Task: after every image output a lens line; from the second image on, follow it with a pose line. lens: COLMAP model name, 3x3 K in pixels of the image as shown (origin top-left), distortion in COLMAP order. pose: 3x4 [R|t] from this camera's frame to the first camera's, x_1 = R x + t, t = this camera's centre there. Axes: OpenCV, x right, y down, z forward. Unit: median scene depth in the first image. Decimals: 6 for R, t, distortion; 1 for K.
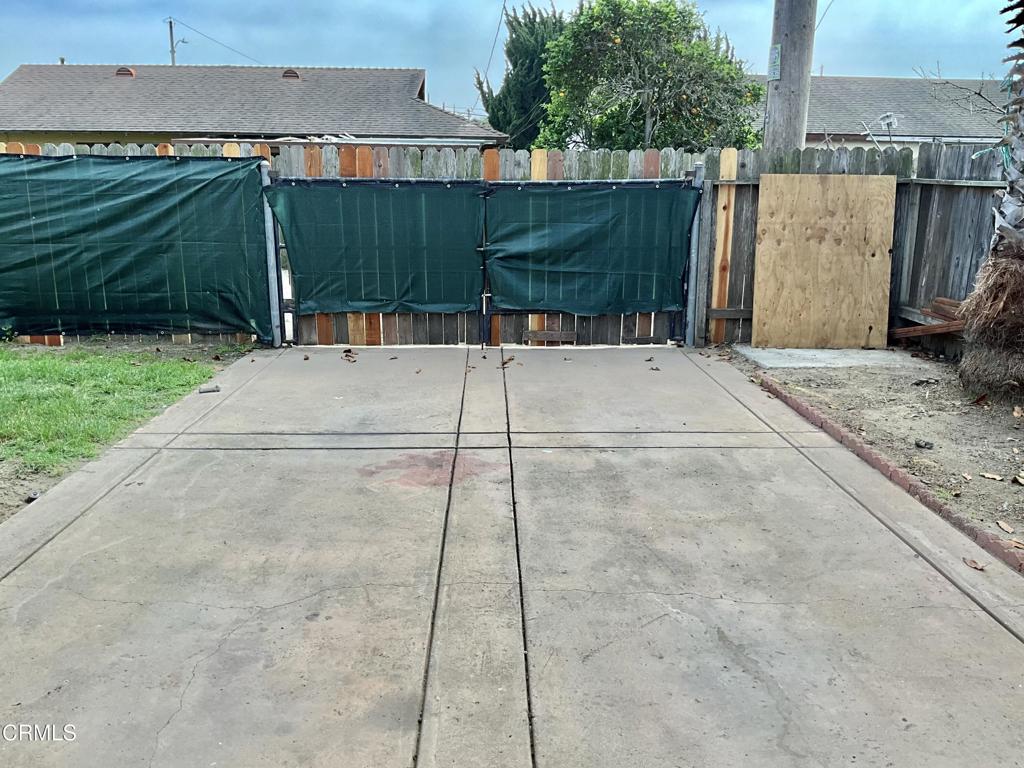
lens RADIAL K [[853.5, 0, 512.0], [0, 853.5, 384.0], [0, 0, 1]] dist [0.092048, -0.209224]
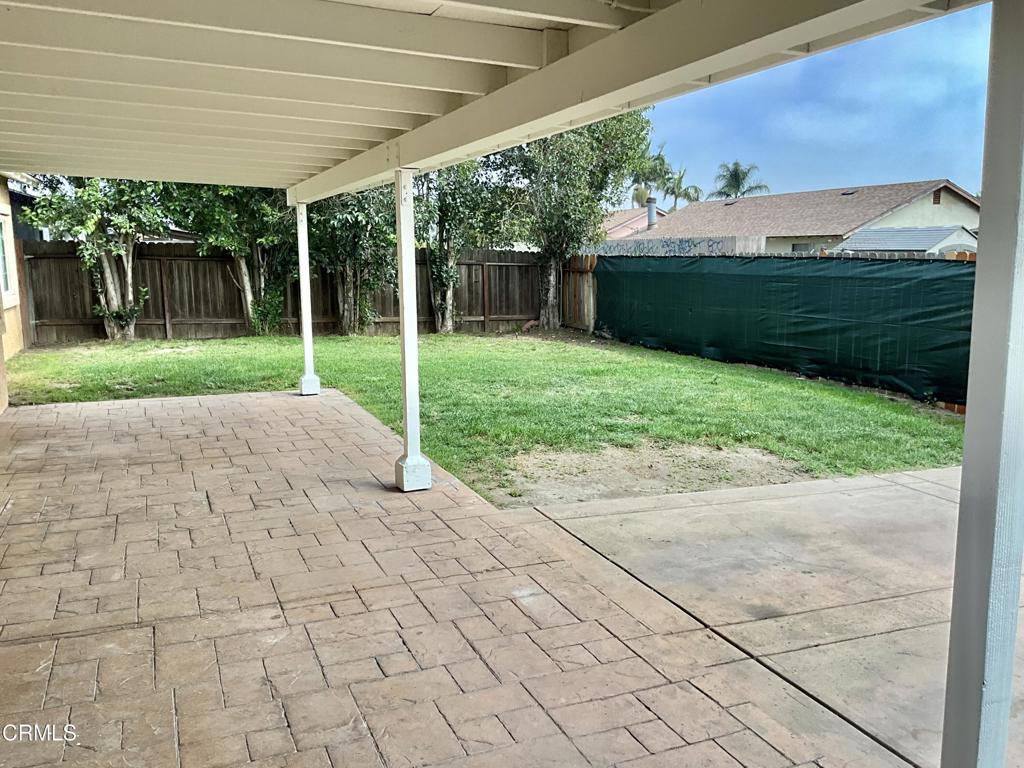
lens RADIAL K [[853.5, 0, 512.0], [0, 853.5, 384.0], [0, 0, 1]] dist [0.092048, -0.209224]
pose [[0.355128, 0.132899, -0.925323, 0.660450], [-0.224093, 0.973084, 0.053755, -0.015453], [0.907561, 0.188269, 0.375351, -0.084310]]
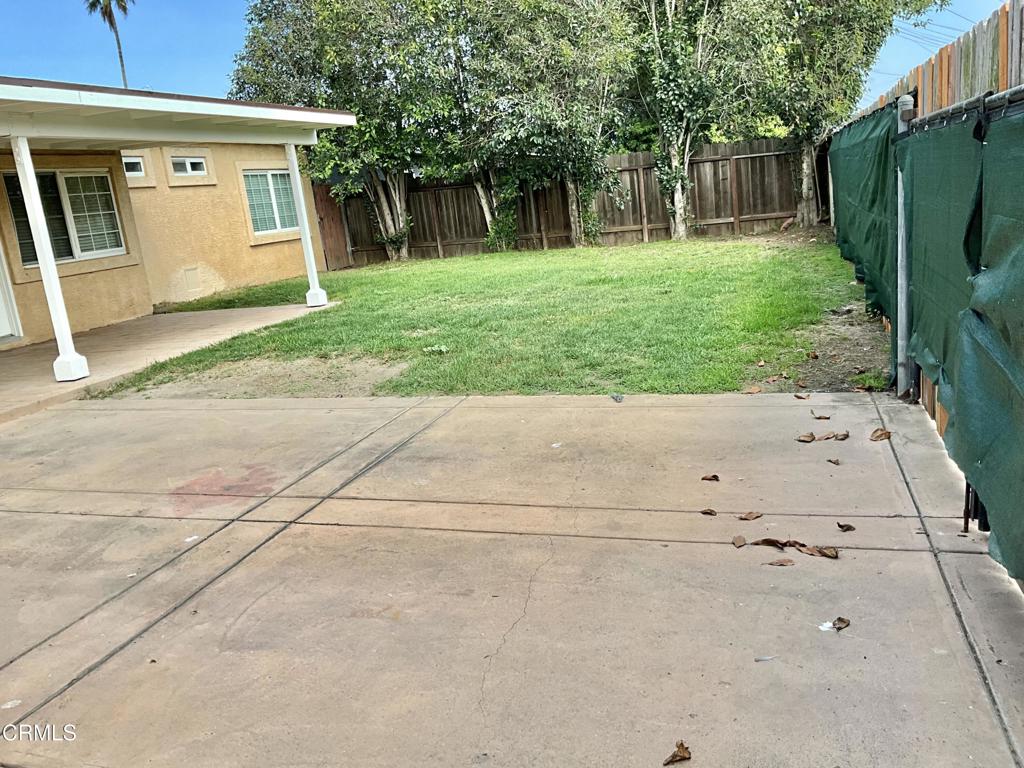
lens RADIAL K [[853.5, 0, 512.0], [0, 853.5, 384.0], [0, 0, 1]] dist [0.092048, -0.209224]
pose [[-0.349595, 0.231240, -0.907916, 0.668369], [-0.119829, 0.950068, 0.288116, -0.341386], [0.929206, 0.209519, -0.304430, 1.604580]]
